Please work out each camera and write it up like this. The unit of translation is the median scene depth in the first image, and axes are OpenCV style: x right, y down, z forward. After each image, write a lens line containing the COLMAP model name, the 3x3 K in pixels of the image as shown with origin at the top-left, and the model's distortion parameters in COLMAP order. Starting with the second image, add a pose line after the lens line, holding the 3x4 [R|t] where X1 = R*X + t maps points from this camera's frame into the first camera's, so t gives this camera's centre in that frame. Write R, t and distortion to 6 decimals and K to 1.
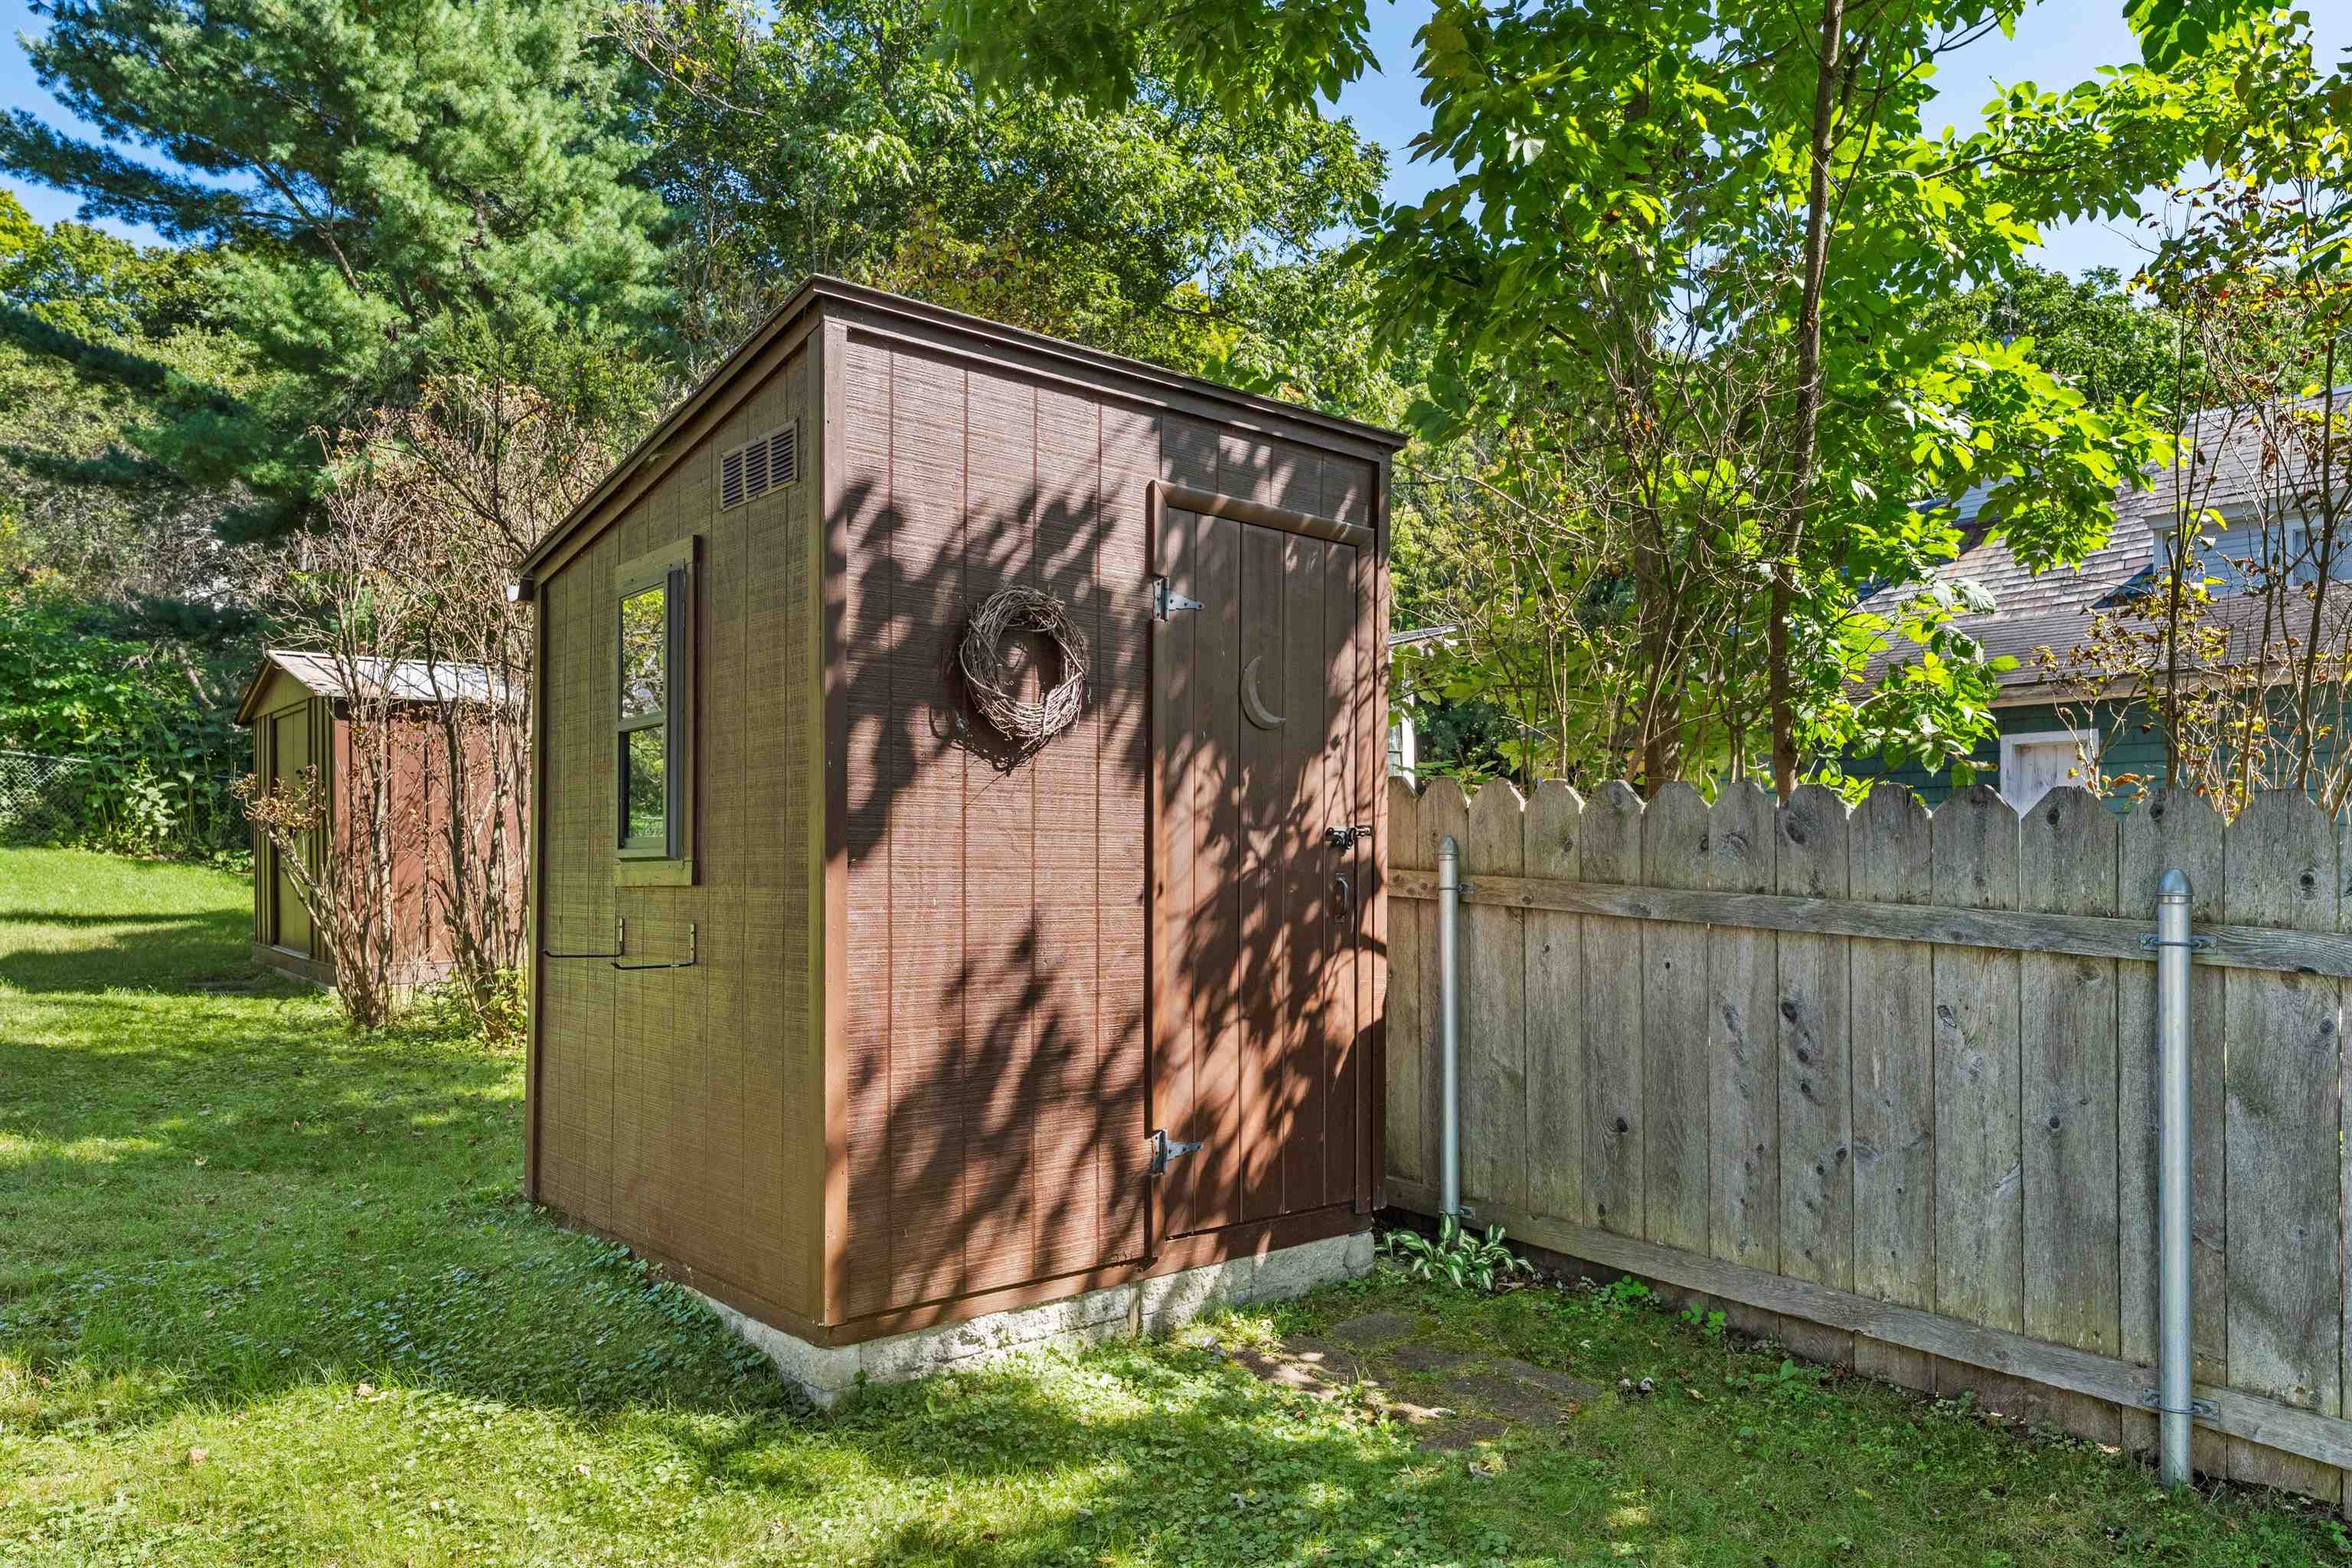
lens RADIAL K [[1664.3, 0, 1176.0], [0, 1664.3, 784.0], [0, 0, 1]] dist [0.004022, 0.024715]
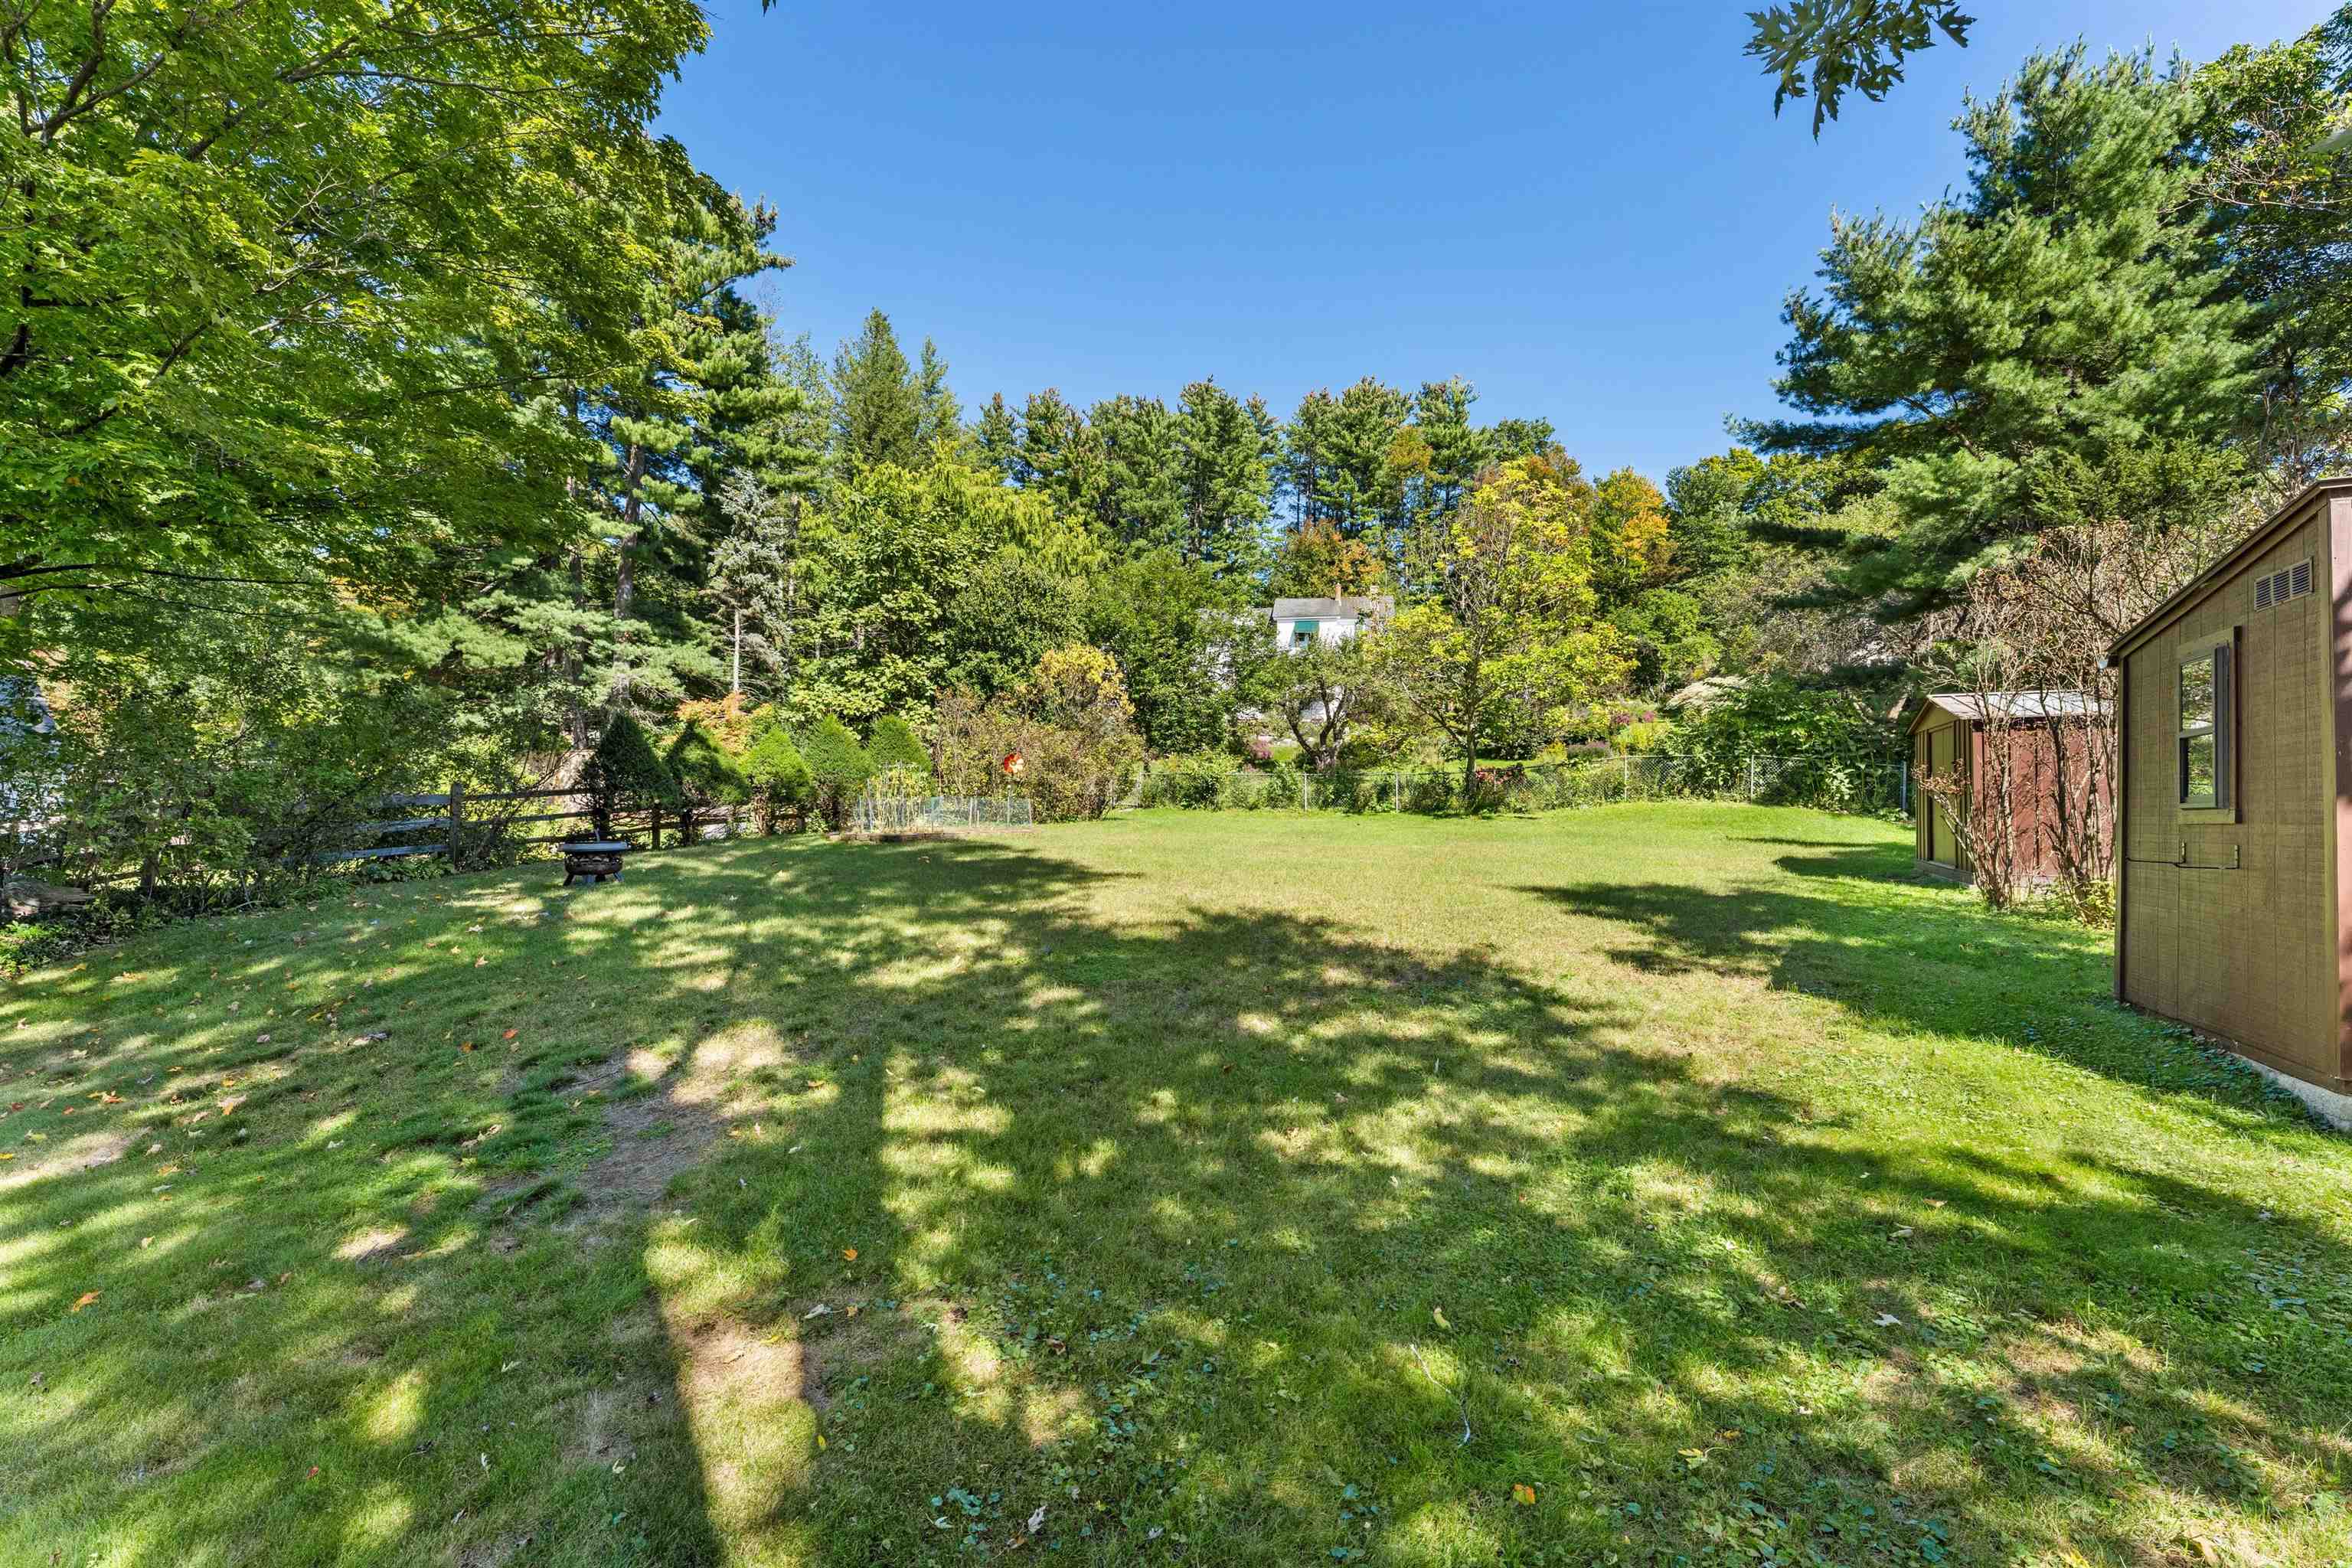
lens RADIAL K [[937.0, 0, 1173.7], [0, 937.0, 813.7], [0, 0, 1]] dist [0.000021, -0.003013]
pose [[0.397642, 0.011232, -0.917472, 0.064623], [0.030379, 0.999216, 0.025400, -0.003250], [0.917038, -0.037972, 0.396989, -0.163088]]
